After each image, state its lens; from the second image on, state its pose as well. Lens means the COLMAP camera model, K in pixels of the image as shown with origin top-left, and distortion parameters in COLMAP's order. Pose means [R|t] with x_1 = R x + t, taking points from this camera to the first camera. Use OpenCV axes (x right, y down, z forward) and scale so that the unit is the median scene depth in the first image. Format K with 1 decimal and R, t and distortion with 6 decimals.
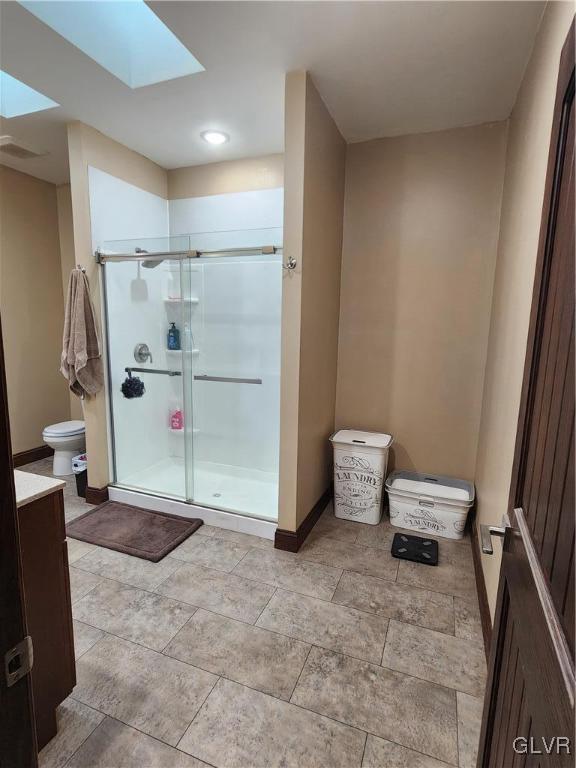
lens RADIAL K [[400.9, 0, 288.0], [0, 400.9, 384.0], [0, 0, 1]] dist [-0.001171, -0.000041]
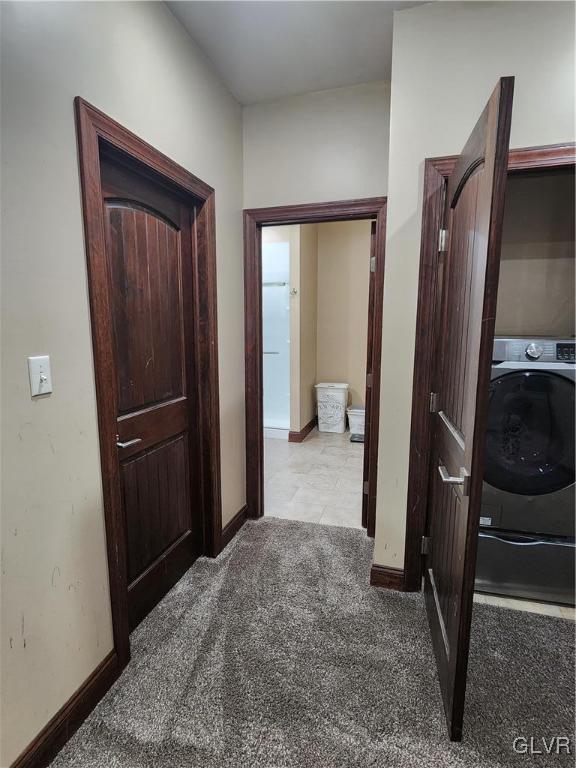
lens RADIAL K [[400.9, 0, 288.0], [0, 400.9, 384.0], [0, 0, 1]] dist [-0.001171, -0.000041]
pose [[0.996405, -0.039236, 0.075087, -0.149615], [0.038906, 0.999226, 0.005859, 0.116407], [-0.075259, -0.002916, 0.997160, -0.779230]]
